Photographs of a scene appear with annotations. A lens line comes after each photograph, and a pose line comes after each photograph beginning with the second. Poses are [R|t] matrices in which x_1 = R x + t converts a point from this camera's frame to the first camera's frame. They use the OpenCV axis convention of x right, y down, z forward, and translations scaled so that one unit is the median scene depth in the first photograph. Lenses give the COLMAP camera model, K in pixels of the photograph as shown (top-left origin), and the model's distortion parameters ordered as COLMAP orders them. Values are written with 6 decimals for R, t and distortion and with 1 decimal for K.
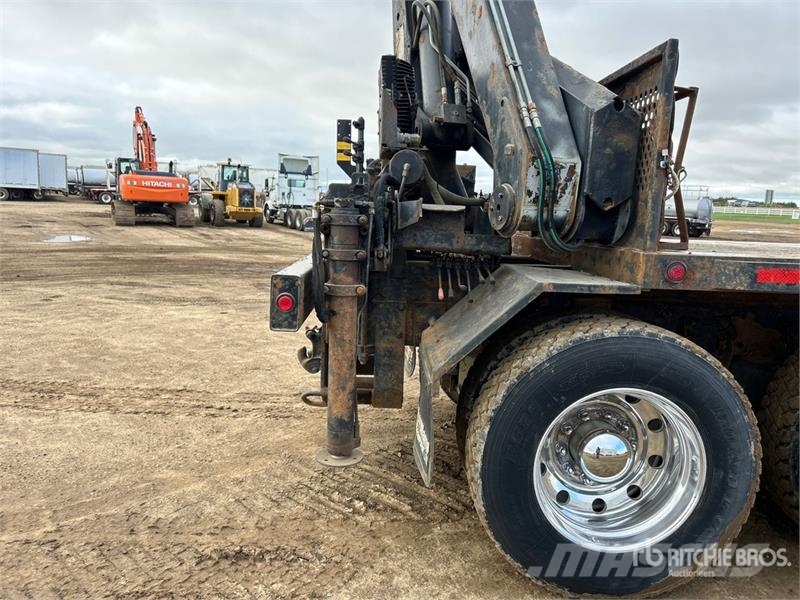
lens RADIAL K [[589.5, 0, 400.0], [0, 589.5, 300.0], [0, 0, 1]] dist [0.039110, -0.063322]
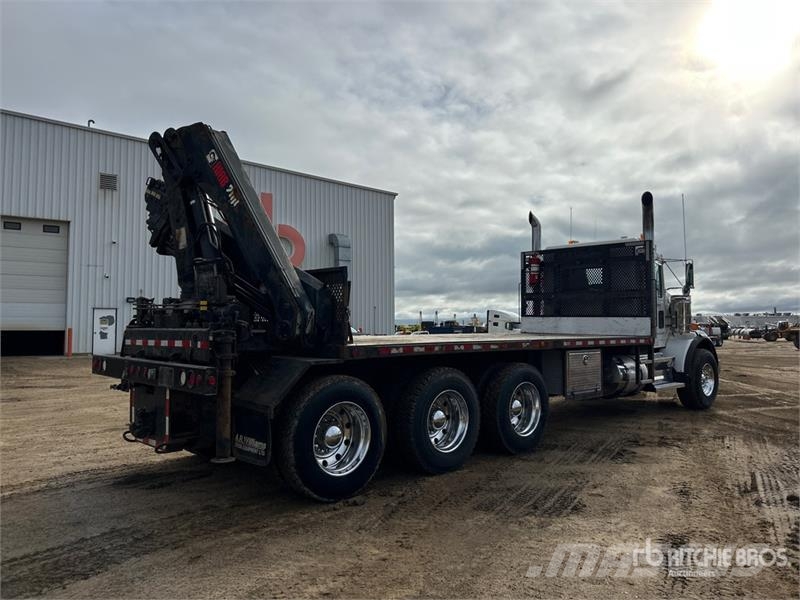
lens RADIAL K [[590.5, 0, 380.4], [0, 590.5, 299.8], [0, 0, 1]] dist [0.006832, 0.001593]
pose [[0.762112, -0.017429, 0.647211, -0.972469], [0.122290, 0.985519, -0.117460, 0.035990], [-0.635792, 0.168665, 0.753207, -0.918905]]
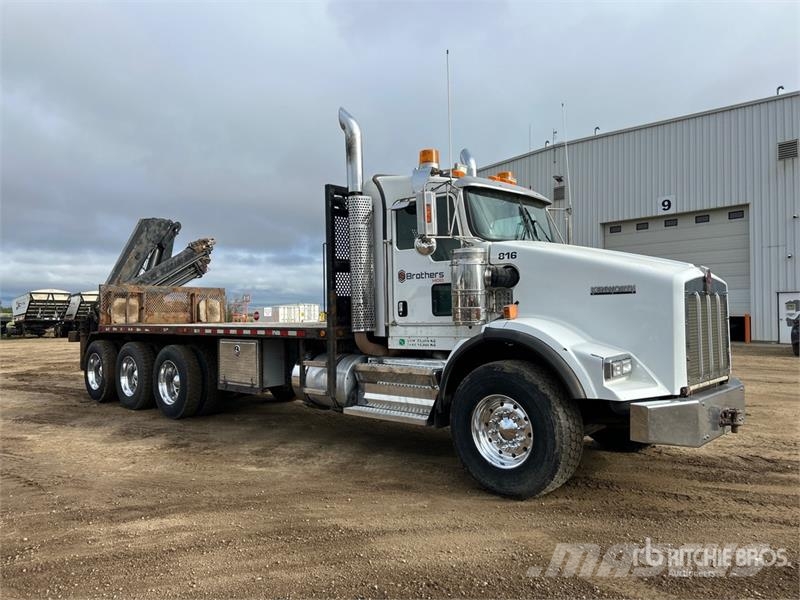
lens RADIAL K [[589.5, 0, 400.0], [0, 589.5, 300.0], [0, 0, 1]] dist [0.039110, -0.063322]
pose [[0.711711, -0.070096, -0.698966, 4.983309], [-0.054843, 0.986427, -0.154768, 0.303896], [0.700328, 0.148484, 0.698207, -0.729400]]
